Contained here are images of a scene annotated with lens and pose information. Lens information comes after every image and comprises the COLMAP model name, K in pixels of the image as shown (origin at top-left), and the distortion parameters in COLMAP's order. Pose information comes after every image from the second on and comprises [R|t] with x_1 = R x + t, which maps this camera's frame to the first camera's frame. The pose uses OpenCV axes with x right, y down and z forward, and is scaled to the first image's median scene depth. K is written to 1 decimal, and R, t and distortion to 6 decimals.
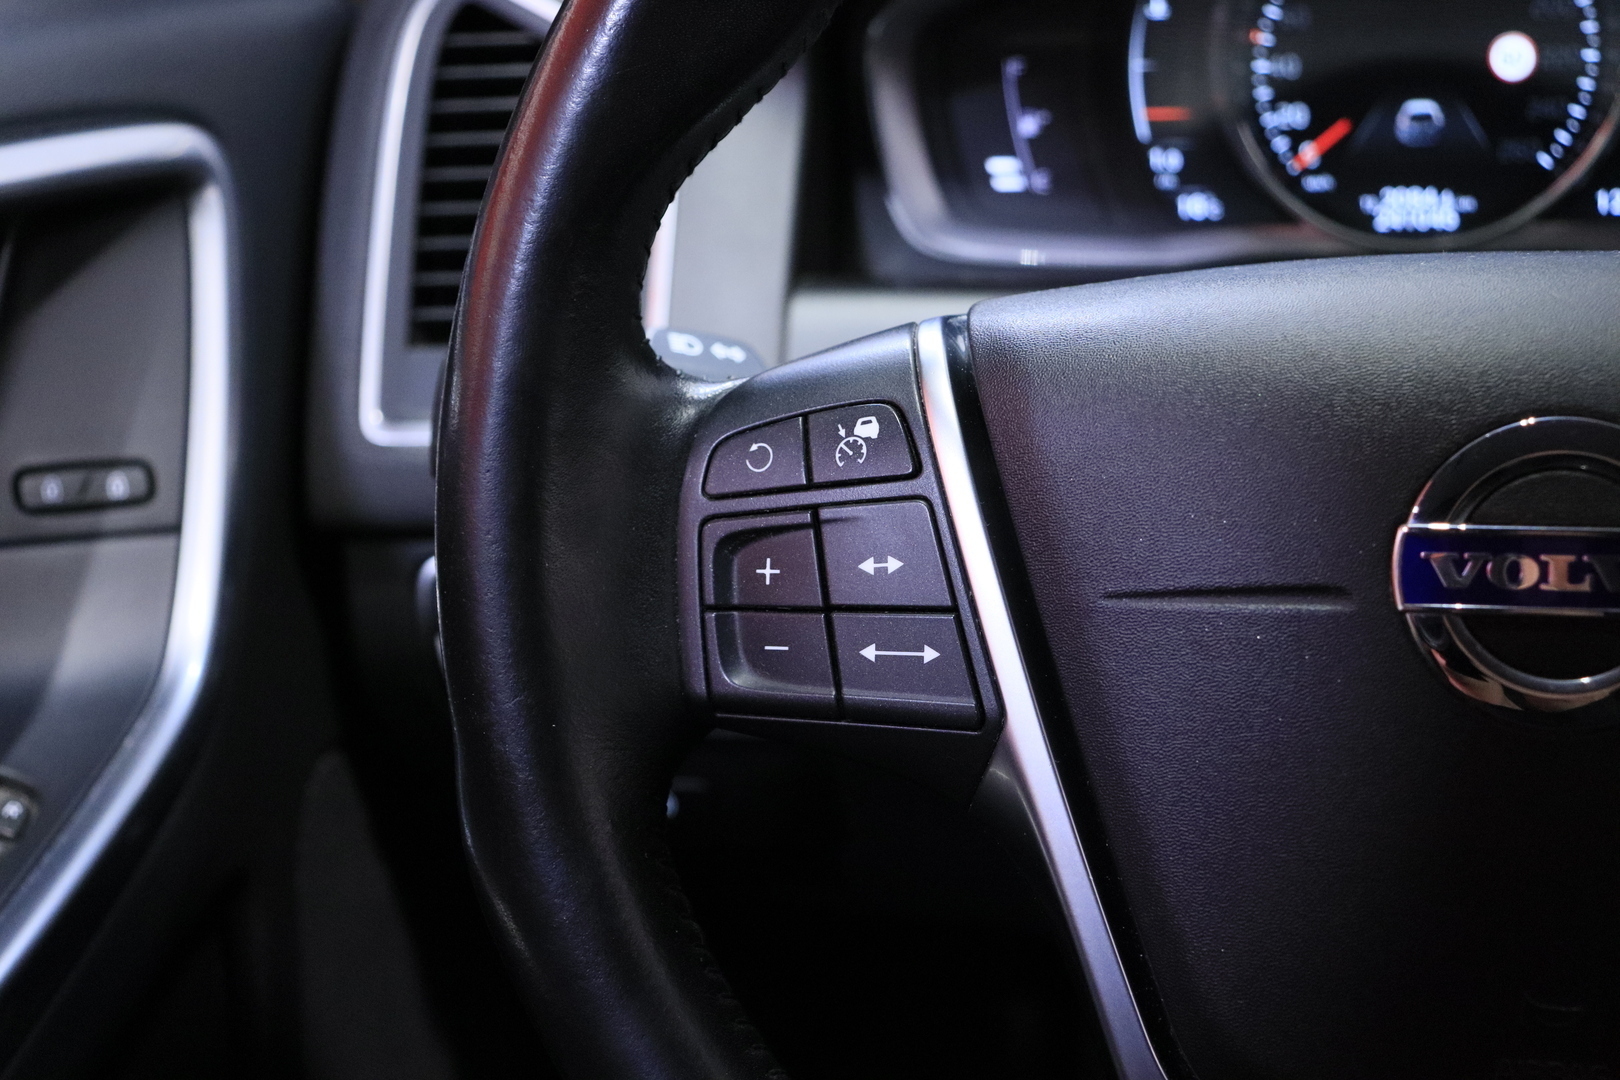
lens RADIAL K [[2400.8, 0, 775.5], [0, 2400.8, 565.6], [0, 0, 1]] dist [0.066354, 0.000000]
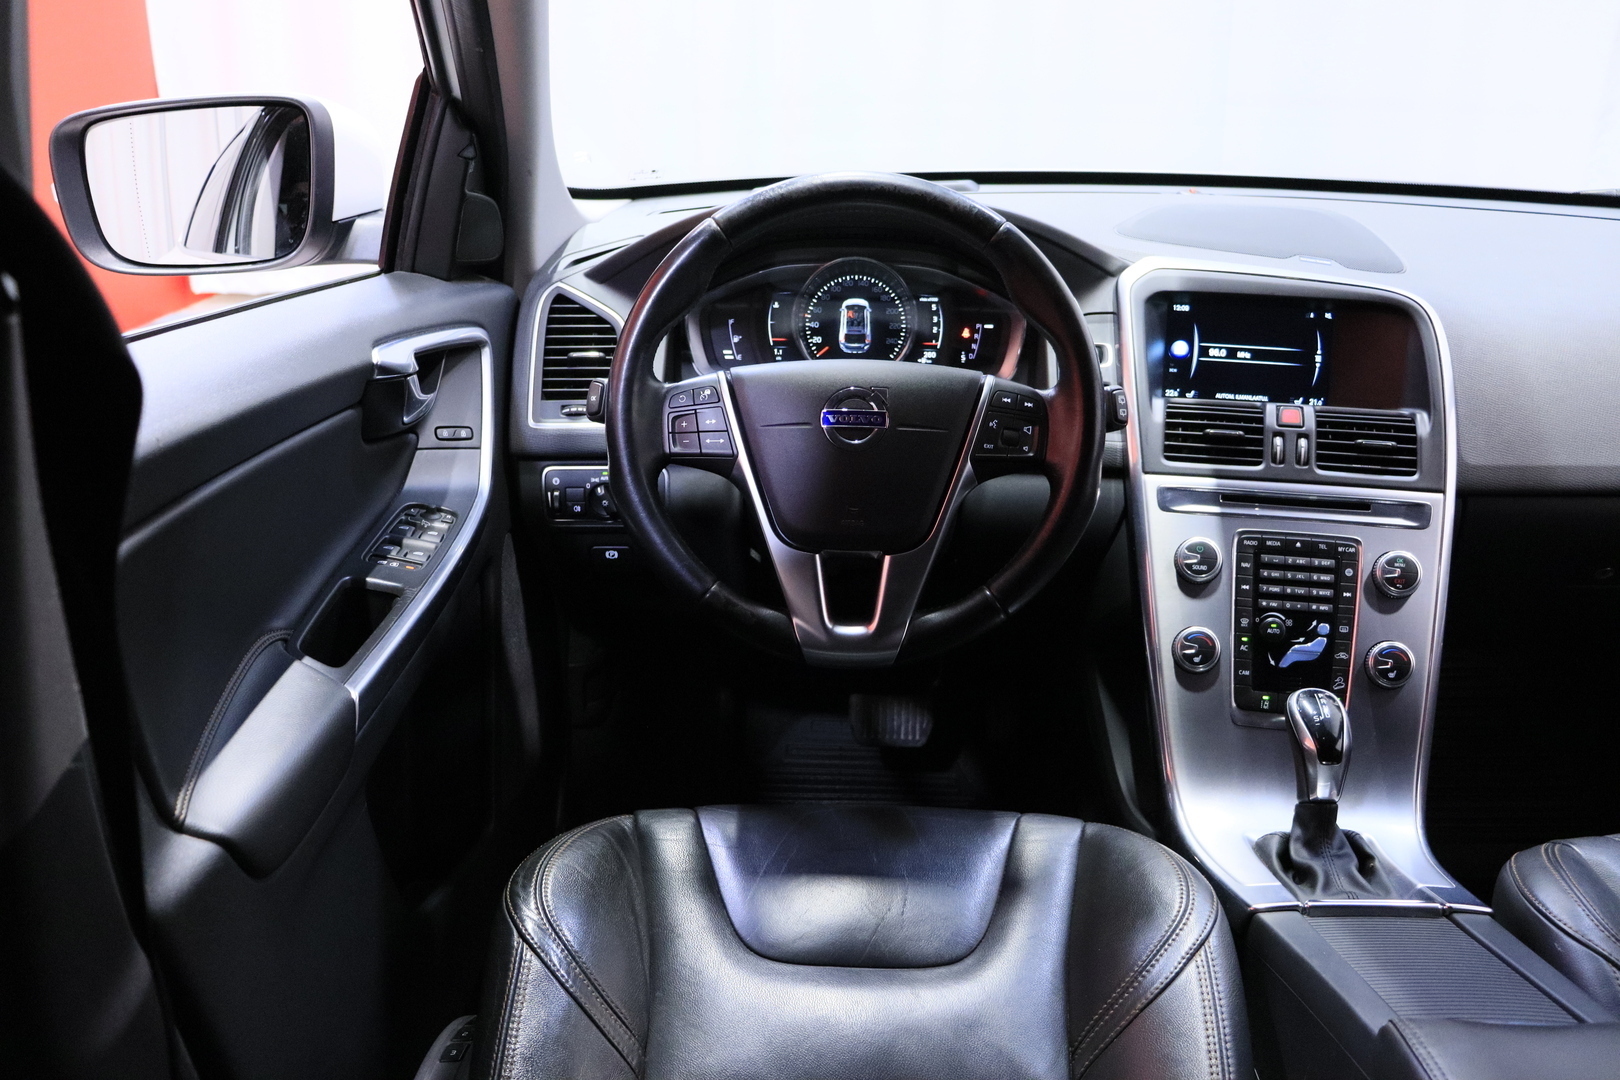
lens RADIAL K [[1526.7, 0, 816.2], [0, 1526.7, 580.9], [0, 0, 1]] dist [-0.150960, 0.000000]
pose [[0.984007, 0.015633, 0.177440, -0.163754], [-0.006403, 0.998602, -0.052471, 0.277752], [-0.178012, 0.050496, 0.982732, -1.126350]]
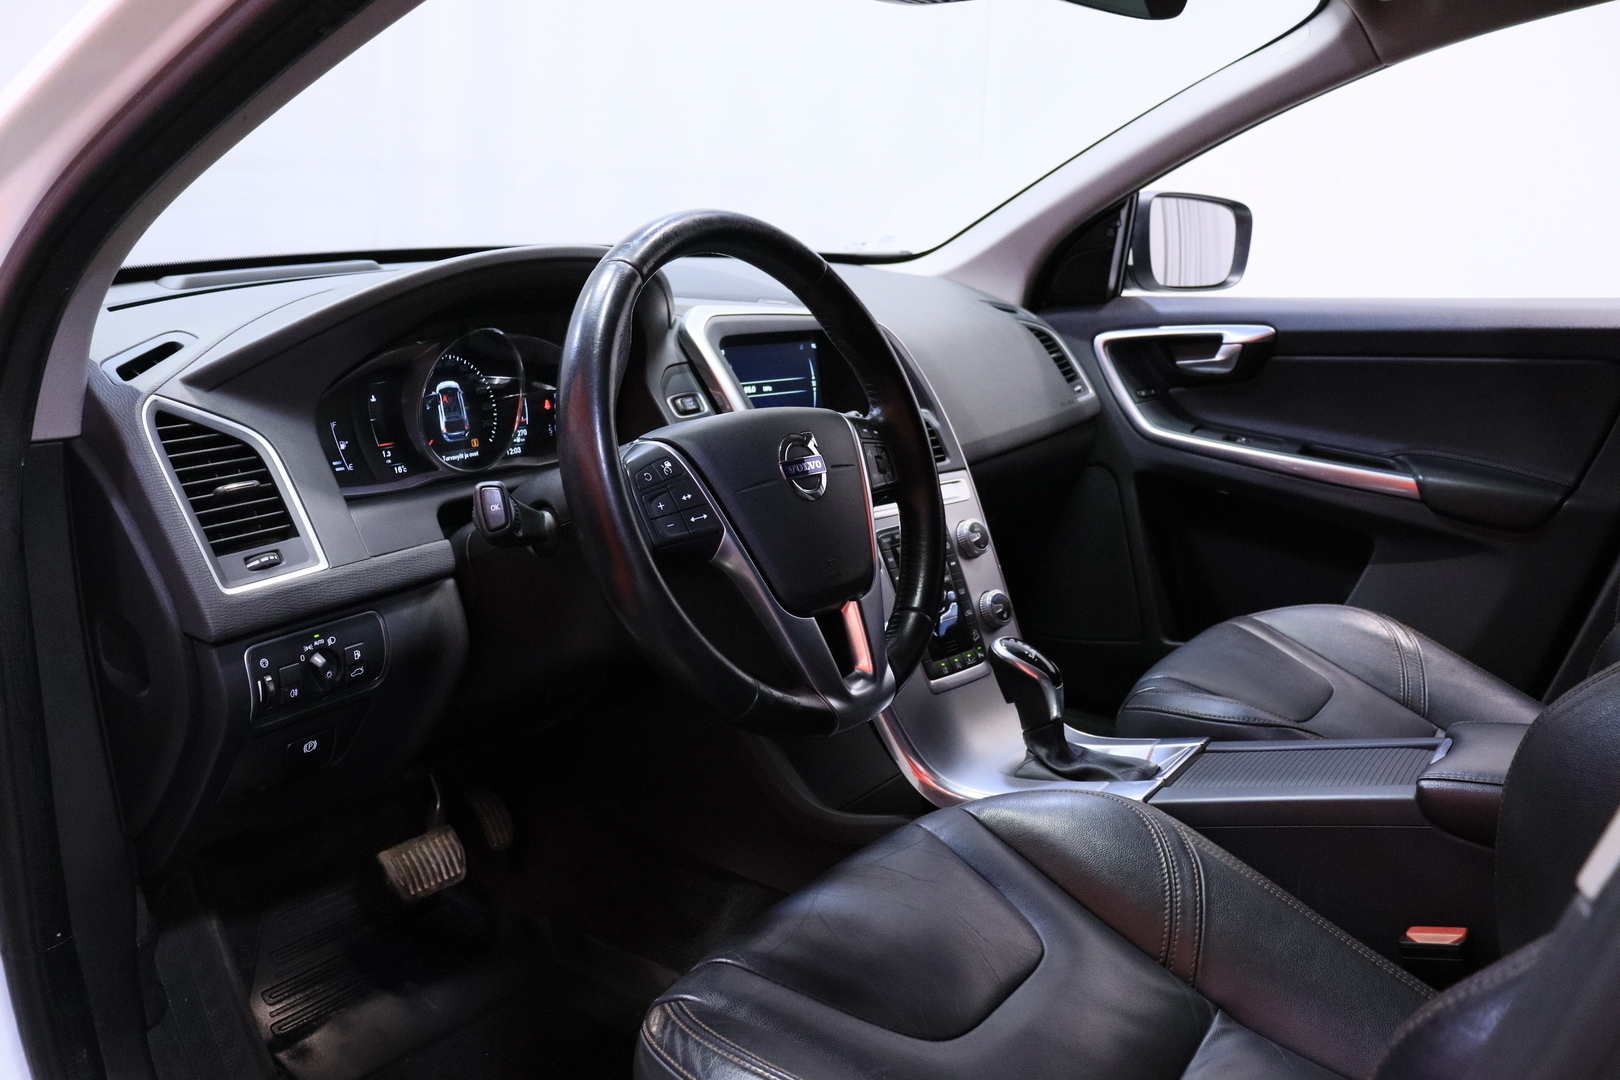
lens RADIAL K [[1361.1, 0, 817.5], [0, 1361.1, 546.5], [0, 0, 1]] dist [-0.041663, -0.008176]
pose [[0.401162, -0.144667, 0.904511, -1.168897], [0.305819, 0.951945, 0.016619, 0.055060], [-0.863449, 0.269950, 0.426126, -0.011105]]
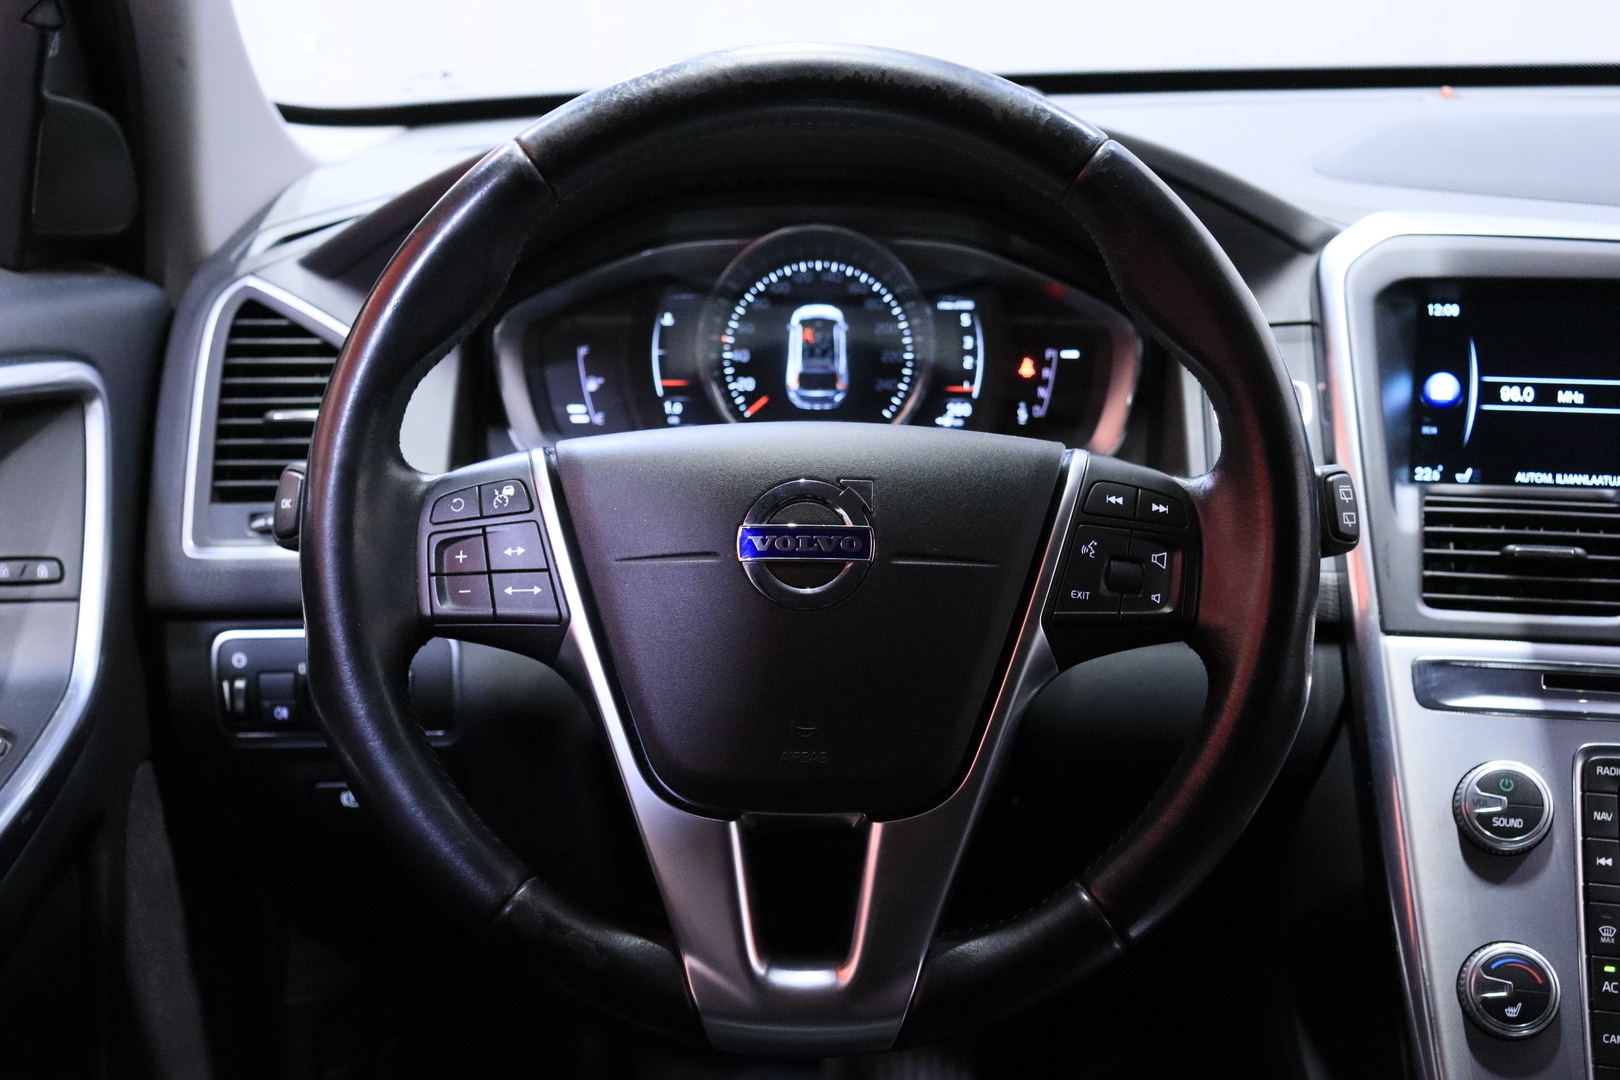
lens RADIAL K [[2400.8, 0, 805.9], [0, 2400.8, 539.2], [0, 0, 1]] dist [0.066354, 0.000000]
pose [[0.982920, 0.020672, 0.182871, -0.060402], [0.006236, 0.989360, -0.145355, 0.194611], [-0.183930, 0.144013, 0.972332, -0.740832]]
